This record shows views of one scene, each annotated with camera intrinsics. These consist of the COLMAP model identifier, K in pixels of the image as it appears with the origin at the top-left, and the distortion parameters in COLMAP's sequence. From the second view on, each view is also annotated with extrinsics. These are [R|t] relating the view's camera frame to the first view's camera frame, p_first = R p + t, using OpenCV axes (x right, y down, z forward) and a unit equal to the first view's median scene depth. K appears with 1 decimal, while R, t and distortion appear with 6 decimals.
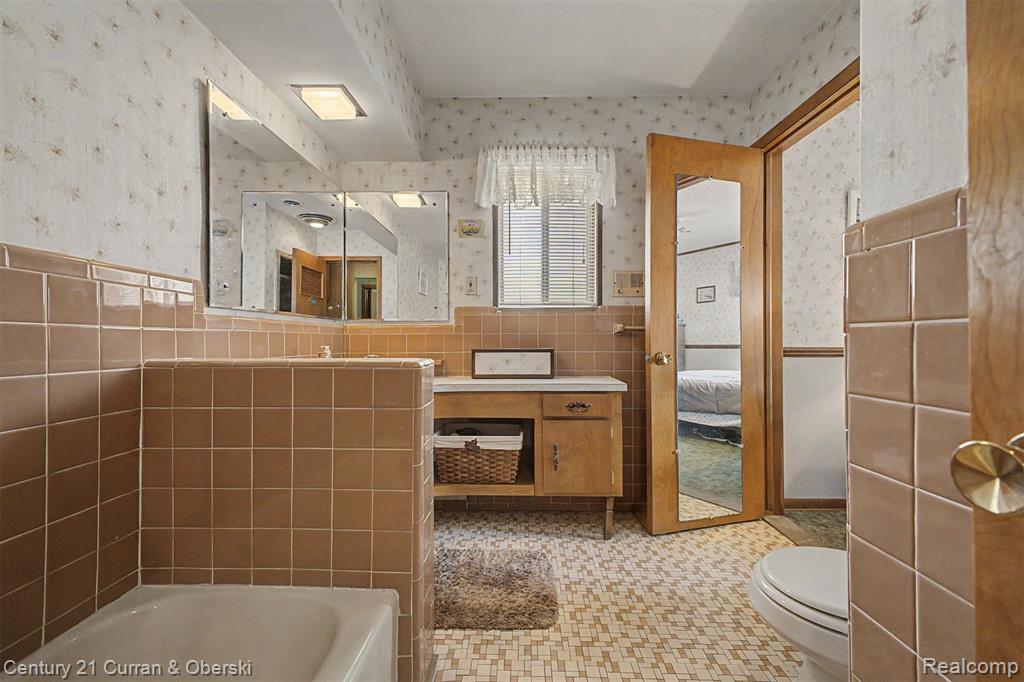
lens RADIAL K [[410.2, 0, 514.4], [0, 410.2, 336.4], [0, 0, 1]] dist [0.018138, -0.003482]
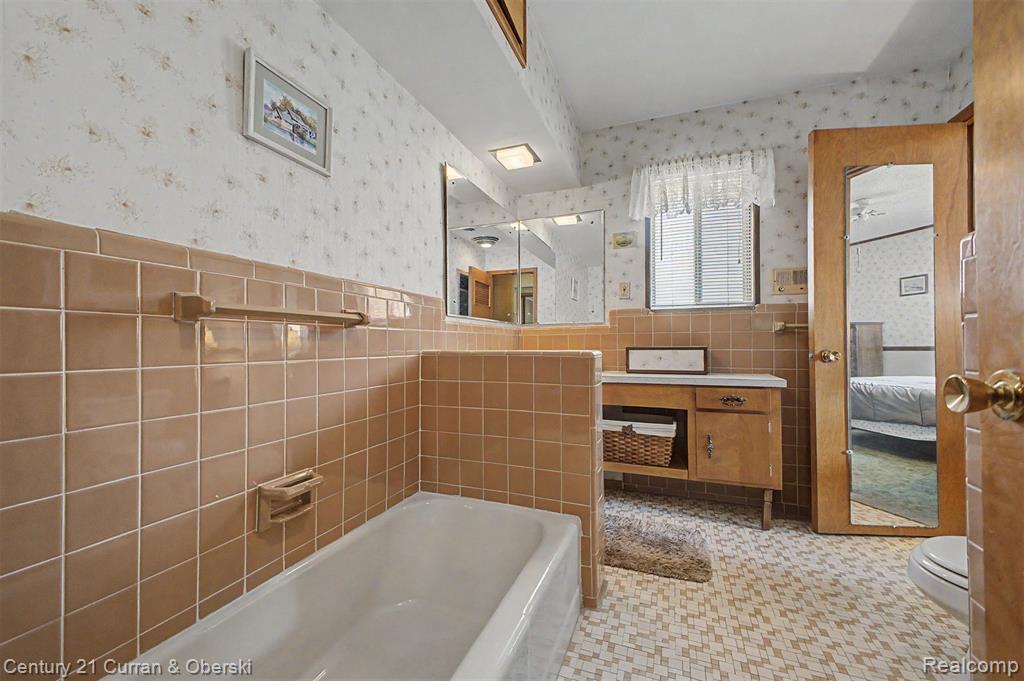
lens RADIAL K [[410.2, 0, 511.3], [0, 410.2, 340.8], [0, 0, 1]] dist [0.018138, -0.003482]
pose [[0.938182, -0.006093, -0.346090, -0.010535], [0.006905, 0.999976, 0.001114, 0.011197], [0.346075, -0.003435, 0.938201, -0.191714]]
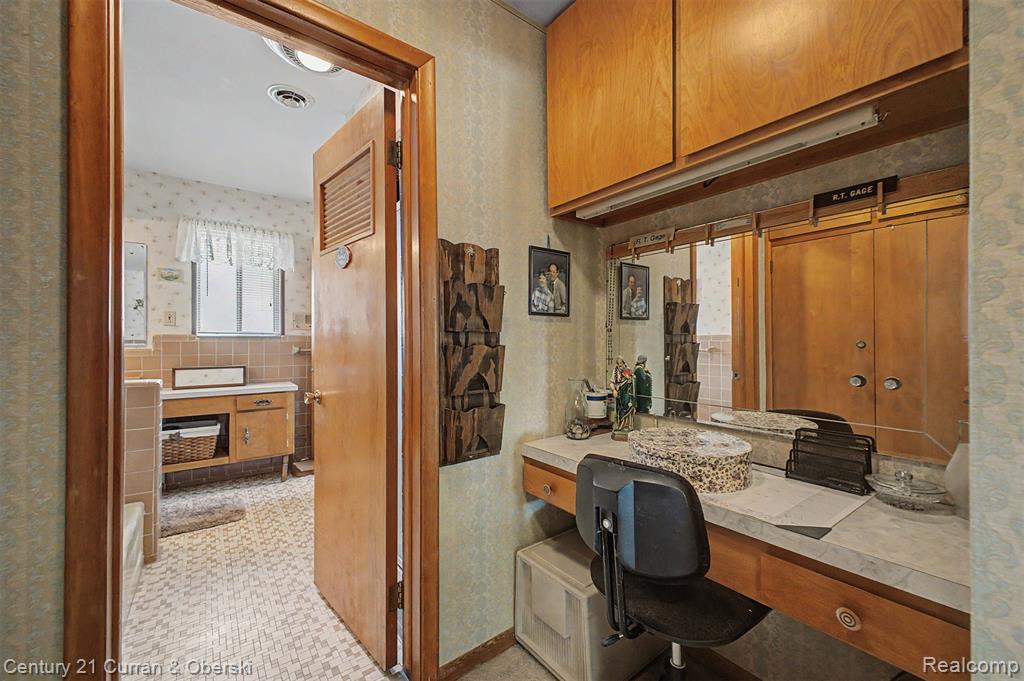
lens RADIAL K [[410.2, 0, 512.5], [0, 410.2, 339.5], [0, 0, 1]] dist [0.018138, -0.003482]
pose [[0.789782, 0.004108, 0.613374, -0.061812], [-0.008833, 0.999950, 0.004676, -0.084561], [-0.613325, -0.009111, 0.789778, -0.823196]]
